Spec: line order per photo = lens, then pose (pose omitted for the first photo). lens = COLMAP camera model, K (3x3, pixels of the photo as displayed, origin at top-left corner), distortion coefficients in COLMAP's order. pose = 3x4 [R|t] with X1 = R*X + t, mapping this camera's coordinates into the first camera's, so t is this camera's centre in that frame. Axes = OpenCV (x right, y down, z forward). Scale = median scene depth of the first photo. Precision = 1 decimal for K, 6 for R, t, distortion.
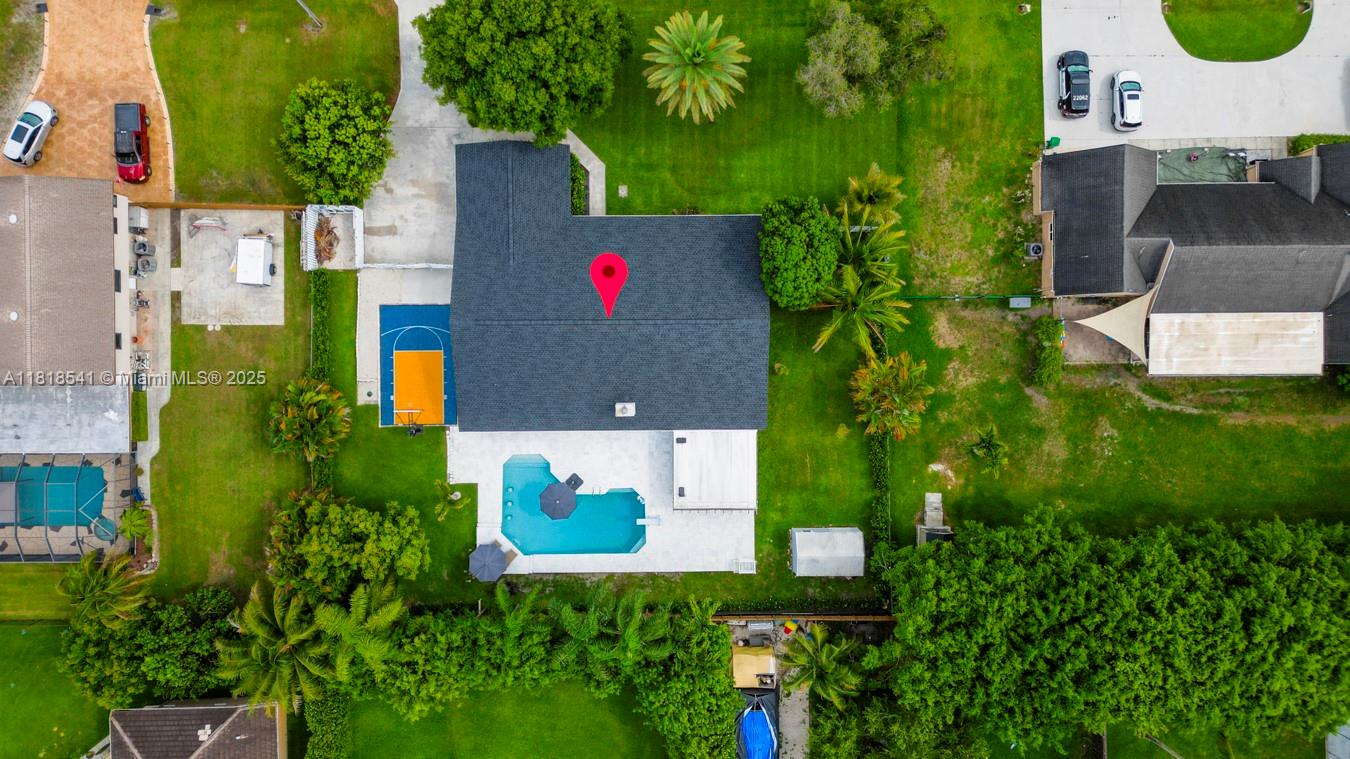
lens RADIAL K [[952.3, 0, 665.5], [0, 952.3, 371.2], [0, 0, 1]] dist [0.072084, -0.055968]
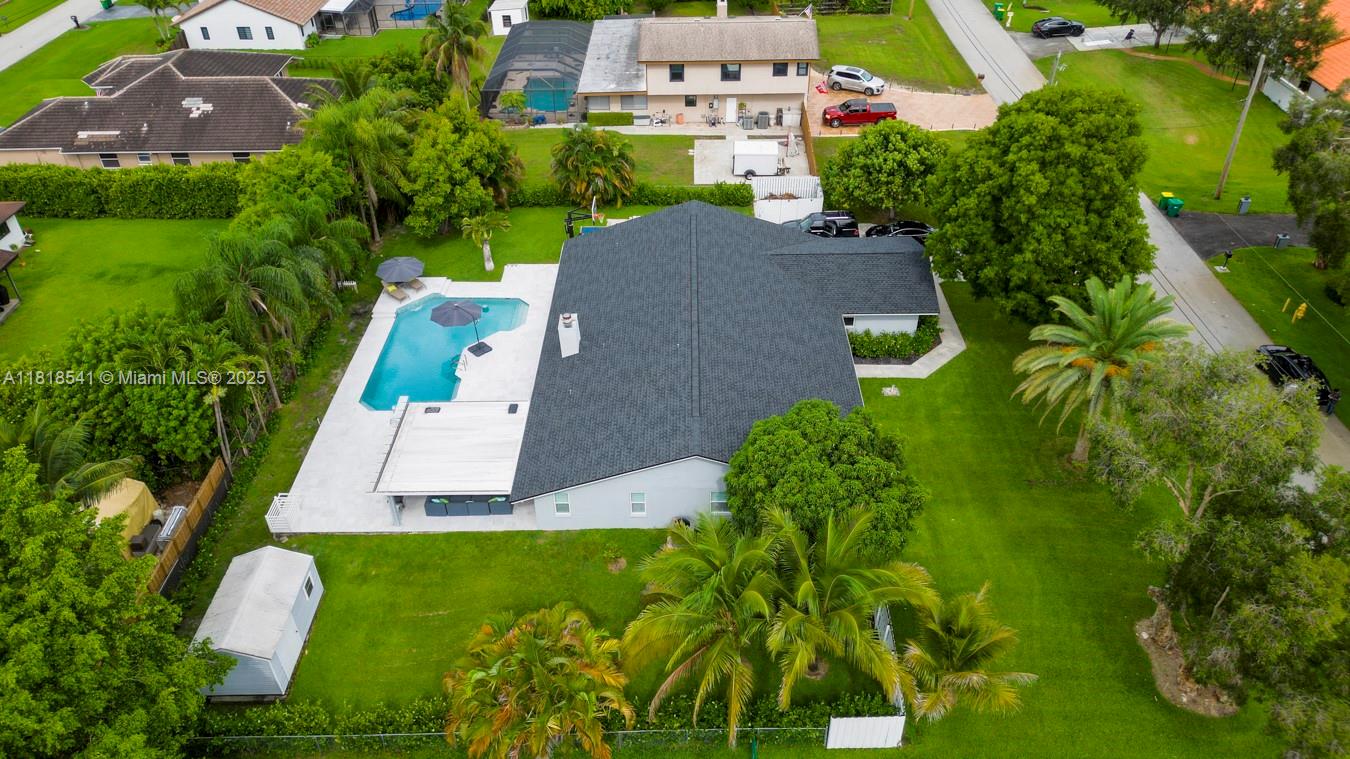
lens RADIAL K [[952.3, 0, 665.5], [0, 952.3, 371.2], [0, 0, 1]] dist [0.072084, -0.055968]
pose [[-0.022307, 0.597505, -0.801555, 0.507490], [-0.999573, 0.001807, 0.029165, -0.048342], [0.018874, 0.801863, 0.597210, 0.588878]]
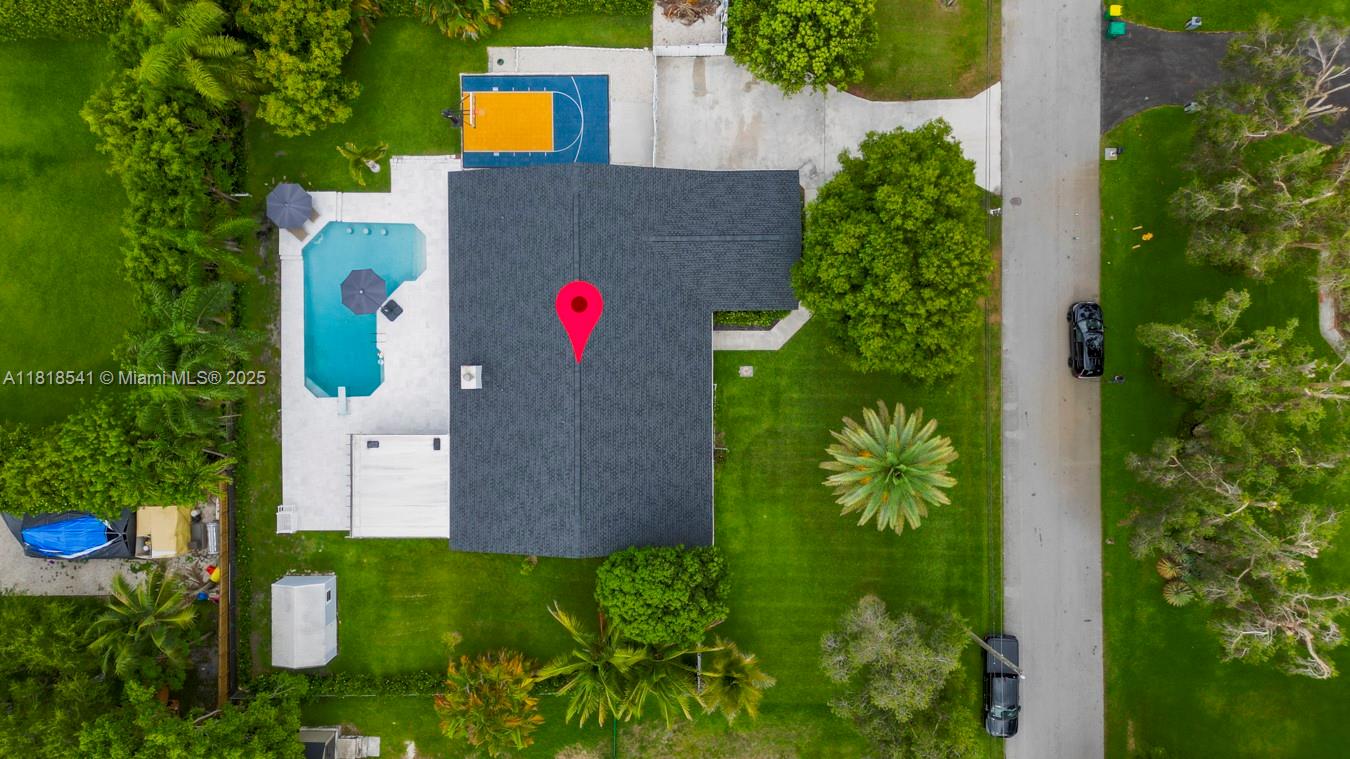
lens RADIAL K [[973.7, 0, 655.3], [0, 973.7, 362.7], [0, 0, 1]] dist [0.032809, -0.001330]
pose [[-0.003220, 0.999986, 0.004095, -0.055981], [-0.999986, -0.003237, 0.004171, -0.115474], [0.004184, -0.004082, 0.999983, 0.165047]]
